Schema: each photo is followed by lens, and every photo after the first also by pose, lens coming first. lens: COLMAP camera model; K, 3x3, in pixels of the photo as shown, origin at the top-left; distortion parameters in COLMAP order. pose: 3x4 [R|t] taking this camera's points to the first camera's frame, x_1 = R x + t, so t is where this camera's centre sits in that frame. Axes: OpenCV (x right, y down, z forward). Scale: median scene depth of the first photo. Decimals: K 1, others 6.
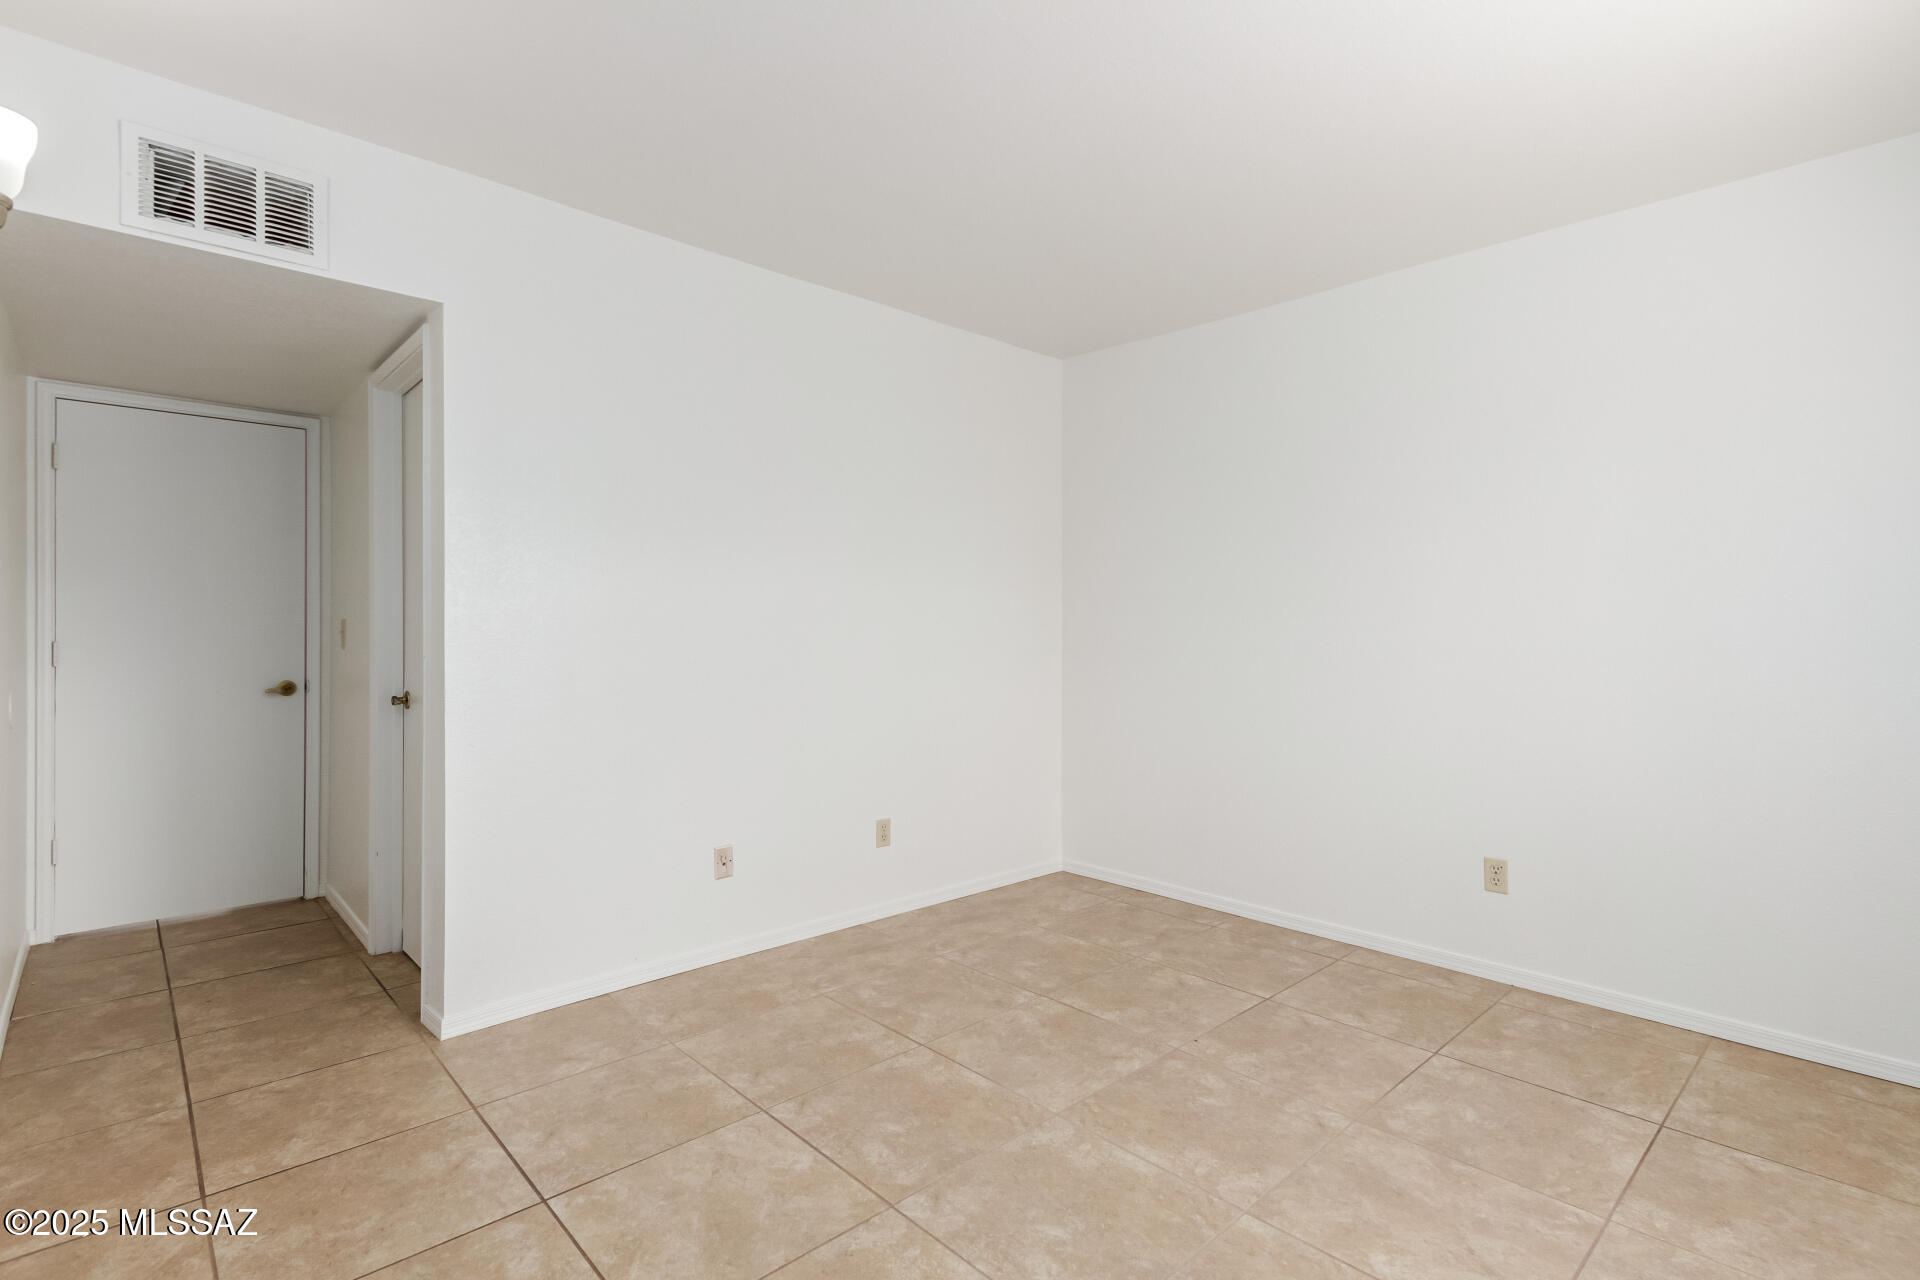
lens RADIAL K [[913.4, 0, 968.5], [0, 913.4, 633.4], [0, 0, 1]] dist [0.014096, -0.005473]
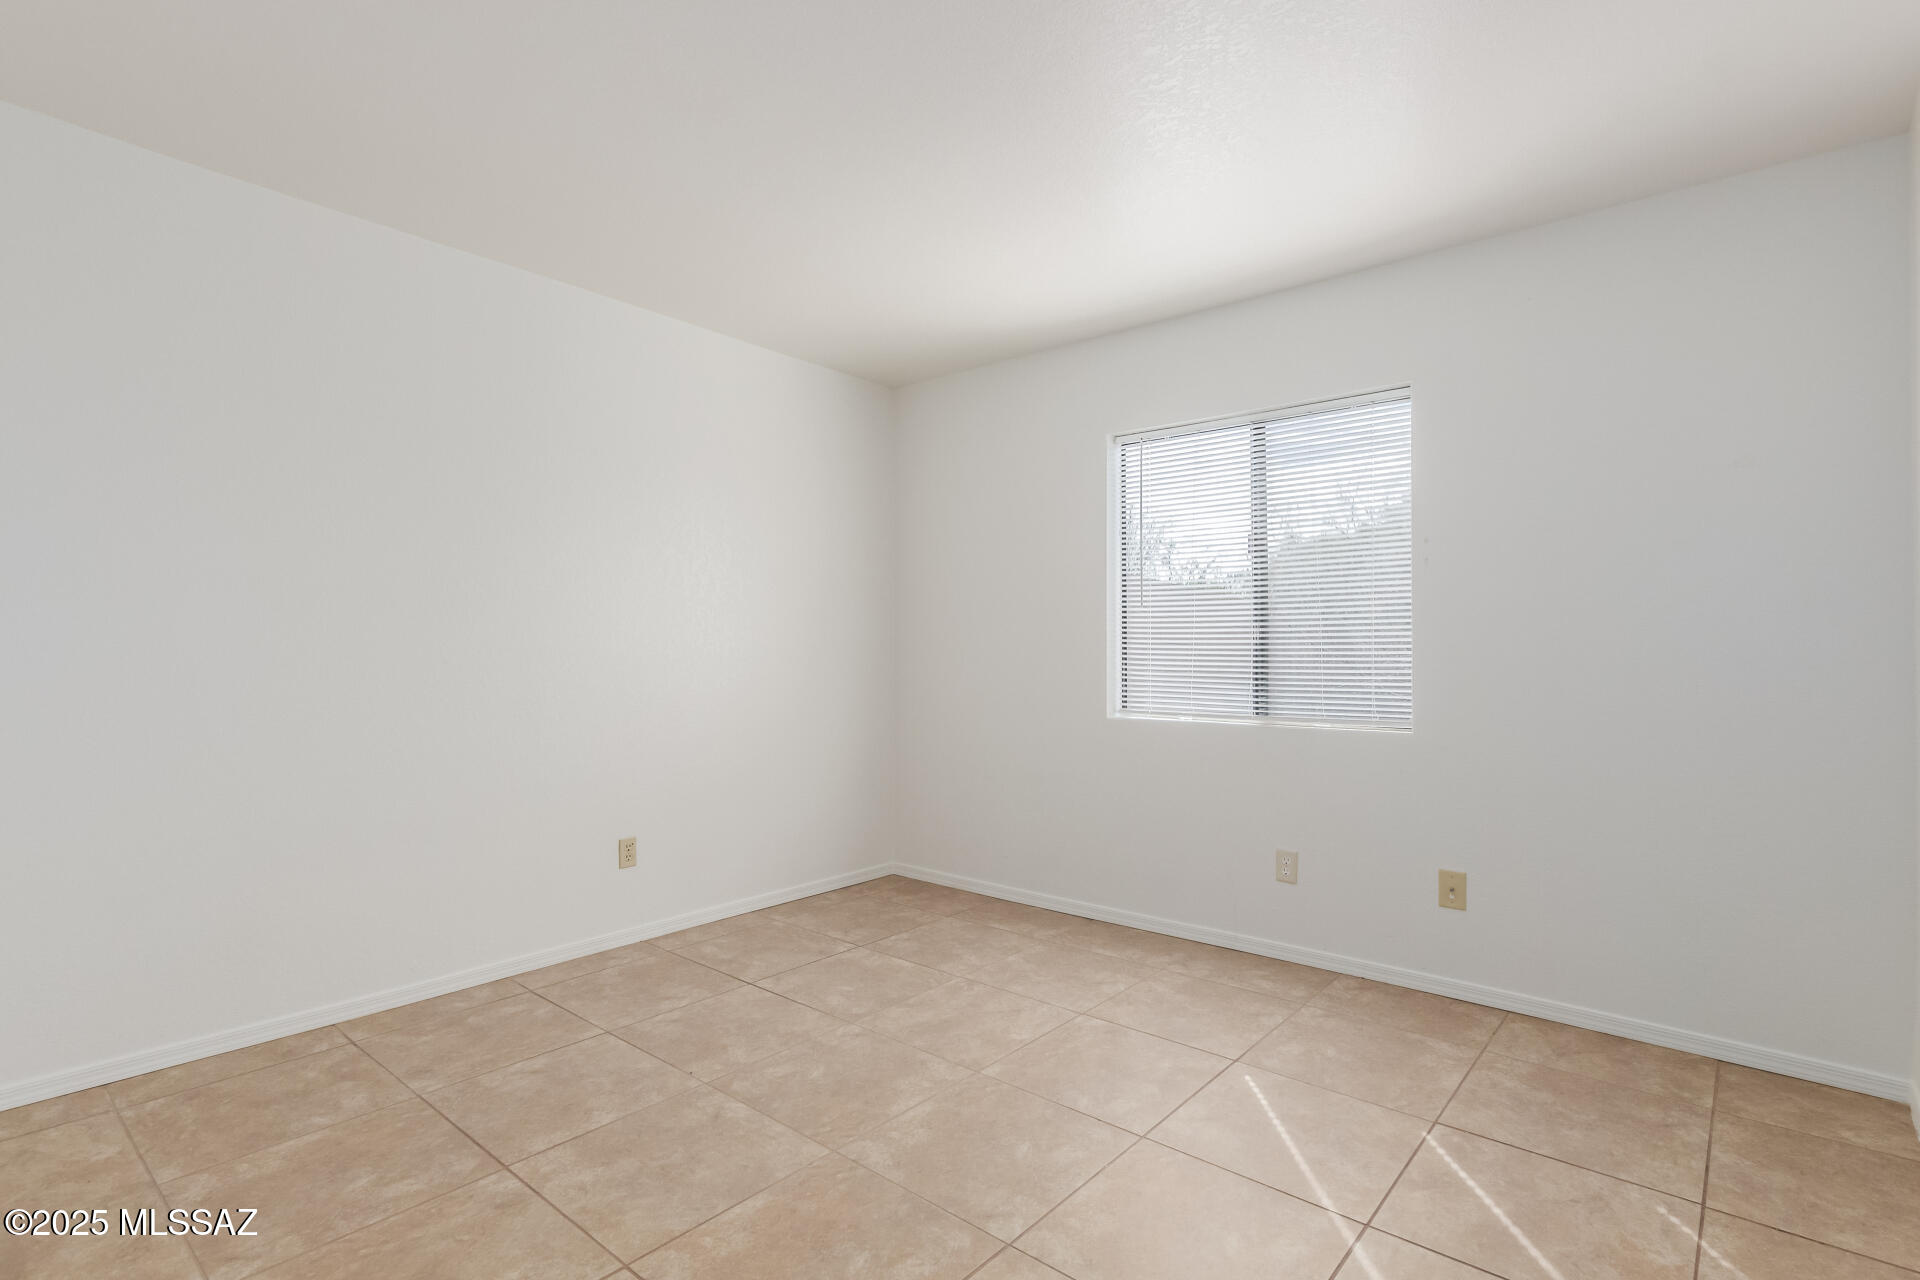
lens RADIAL K [[913.4, 0, 992.5], [0, 913.4, 631.6], [0, 0, 1]] dist [0.014096, -0.005473]
pose [[-0.127073, 0.013846, 0.991797, -0.744734], [-0.000507, 0.999902, -0.014024, 0.002560], [-0.991893, -0.002285, -0.127054, 0.822139]]
